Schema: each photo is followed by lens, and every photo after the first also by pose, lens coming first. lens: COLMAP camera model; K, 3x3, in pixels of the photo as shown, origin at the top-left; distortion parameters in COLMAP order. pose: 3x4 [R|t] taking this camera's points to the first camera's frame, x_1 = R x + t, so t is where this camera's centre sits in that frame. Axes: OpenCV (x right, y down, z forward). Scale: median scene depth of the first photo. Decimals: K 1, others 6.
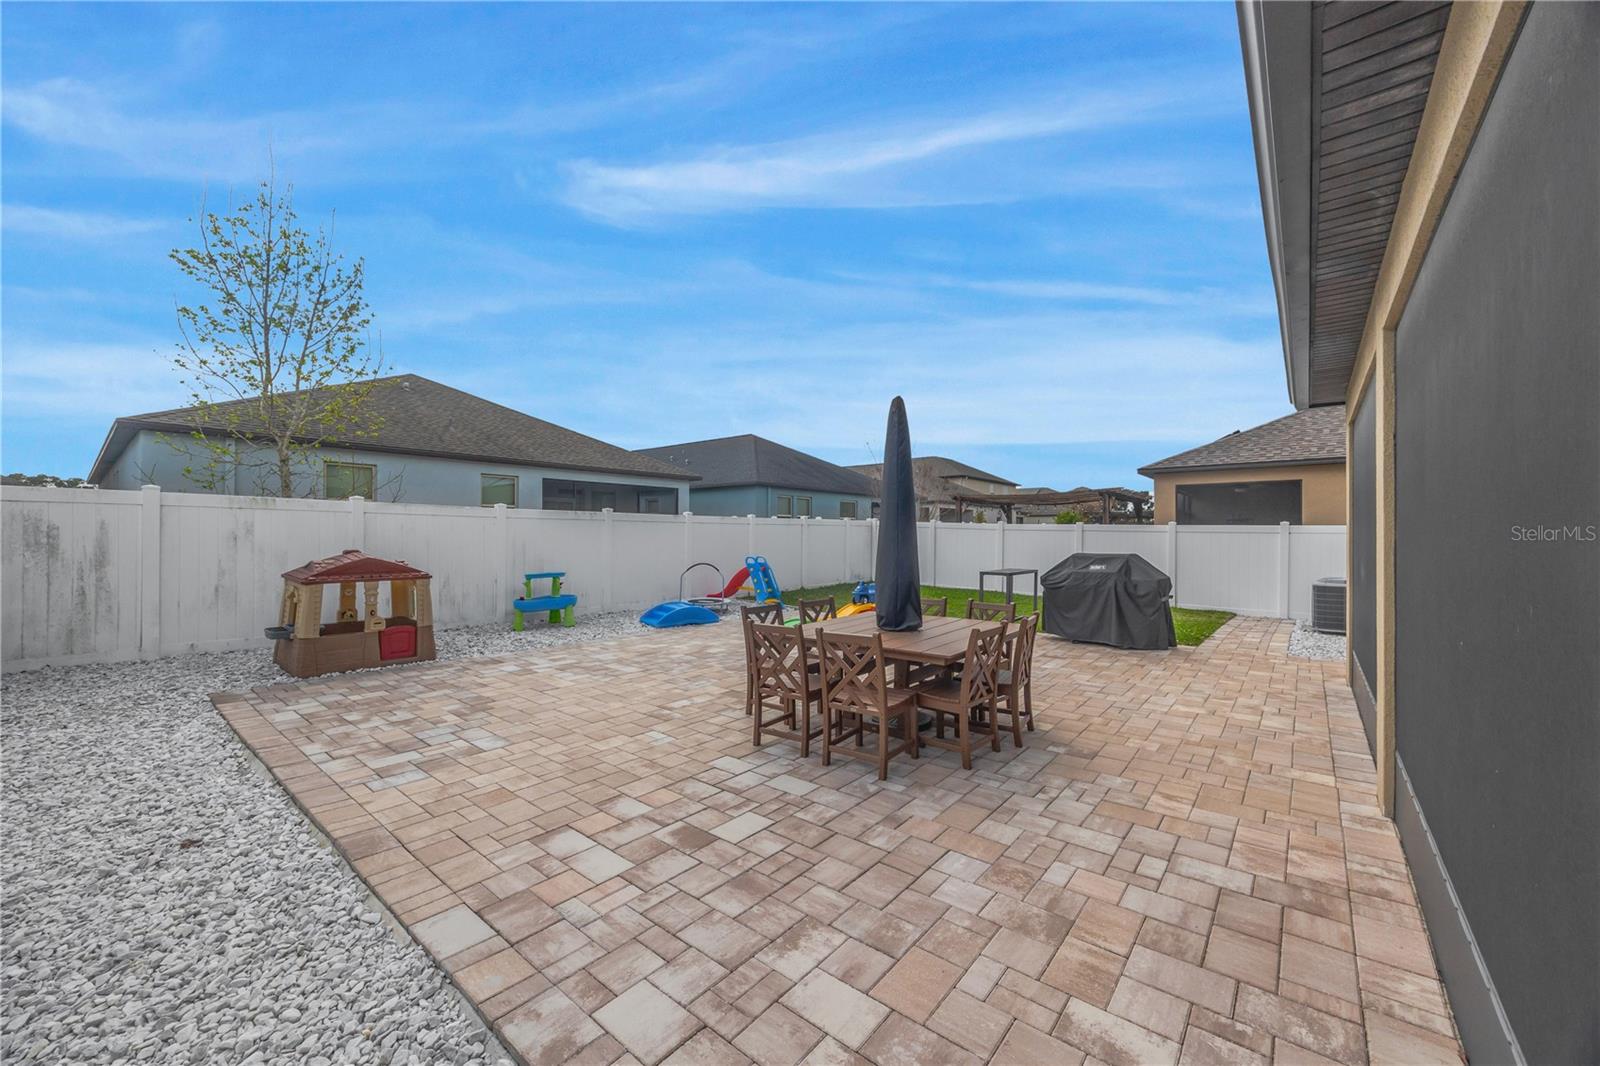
lens RADIAL K [[612.7, 0, 796.5], [0, 612.7, 533.0], [0, 0, 1]] dist [-0.000807, 0.000007]
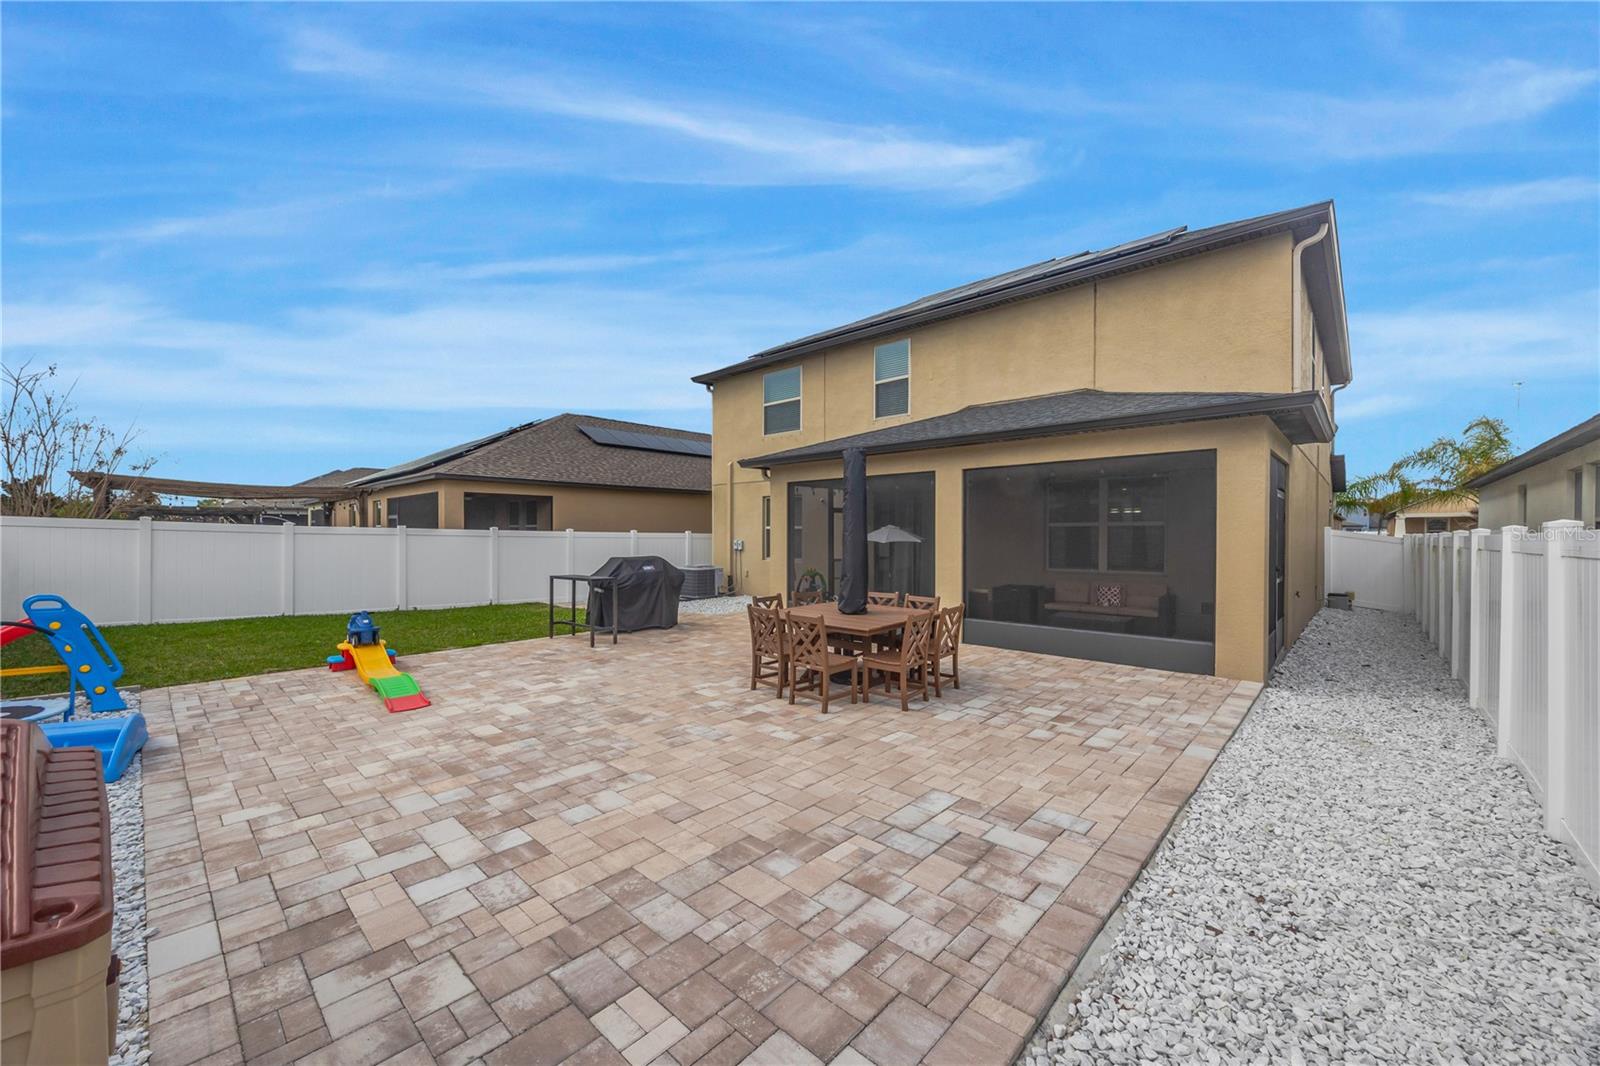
lens RADIAL K [[612.7, 0, 796.5], [0, 612.7, 533.0], [0, 0, 1]] dist [-0.000807, 0.000007]
pose [[0.055616, -0.002896, 0.998448, -1.433426], [-0.002455, 0.999992, 0.003037, -0.037626], [-0.998449, -0.002620, 0.055608, 1.203896]]
